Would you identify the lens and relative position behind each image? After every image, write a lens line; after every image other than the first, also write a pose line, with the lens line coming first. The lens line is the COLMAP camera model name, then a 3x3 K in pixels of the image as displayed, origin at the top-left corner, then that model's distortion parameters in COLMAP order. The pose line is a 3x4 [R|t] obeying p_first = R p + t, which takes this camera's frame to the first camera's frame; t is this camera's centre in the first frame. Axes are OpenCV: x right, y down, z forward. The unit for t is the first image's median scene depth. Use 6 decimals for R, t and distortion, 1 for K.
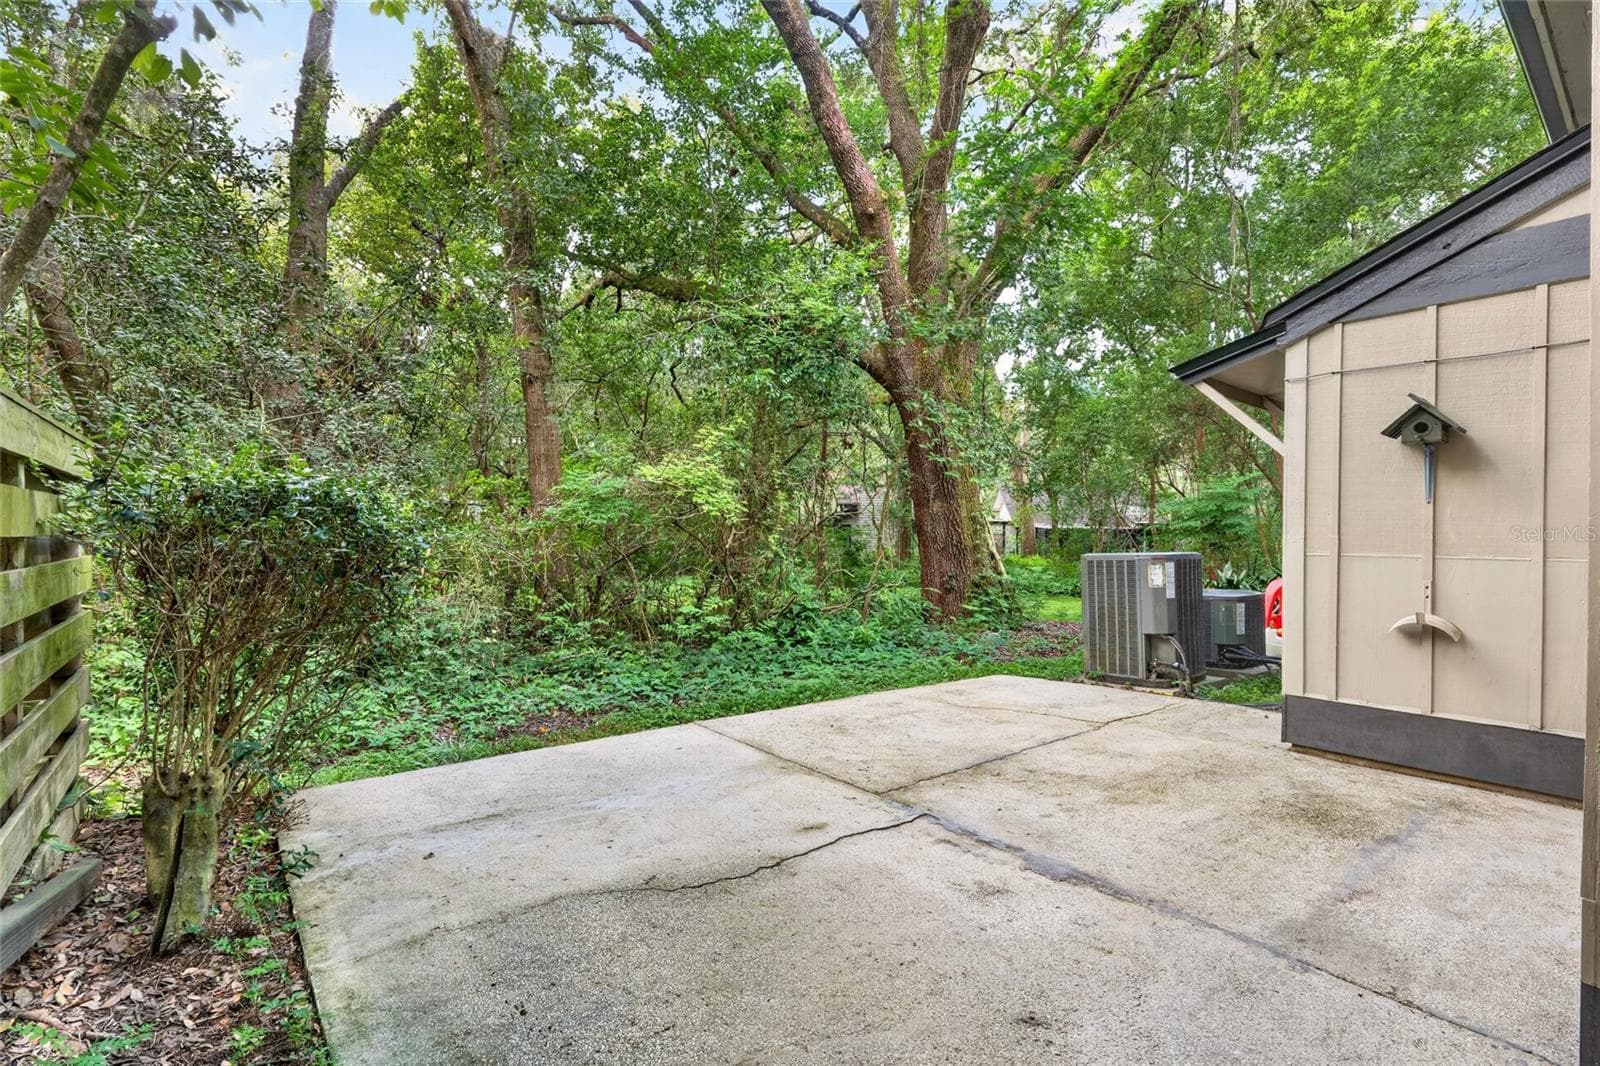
lens RADIAL K [[721.2, 0, 800.0], [0, 721.2, 533.0], [0, 0, 1]] dist [0.000252, -0.000012]
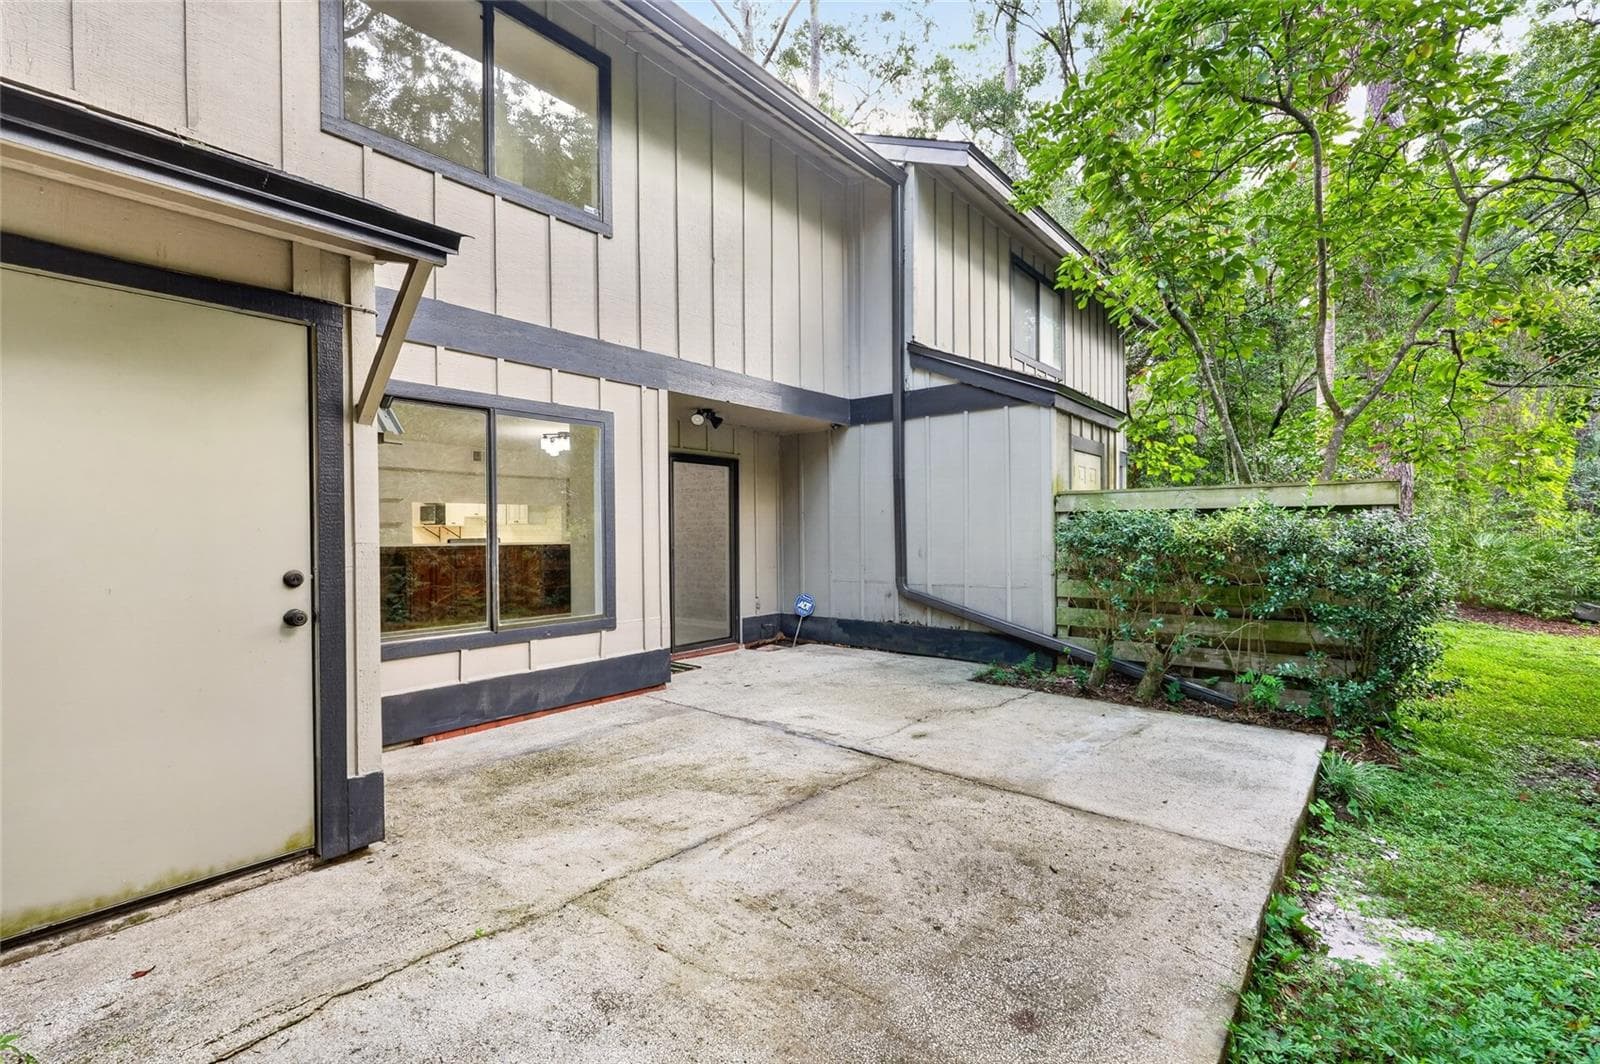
lens RADIAL K [[721.2, 0, 800.0], [0, 721.2, 532.0], [0, 0, 1]] dist [0.000252, -0.000012]
pose [[-0.976322, -0.003511, -0.216293, 0.516826], [-0.001350, 0.999948, -0.010141, 0.001610], [0.216317, -0.009609, -0.976276, 2.128606]]
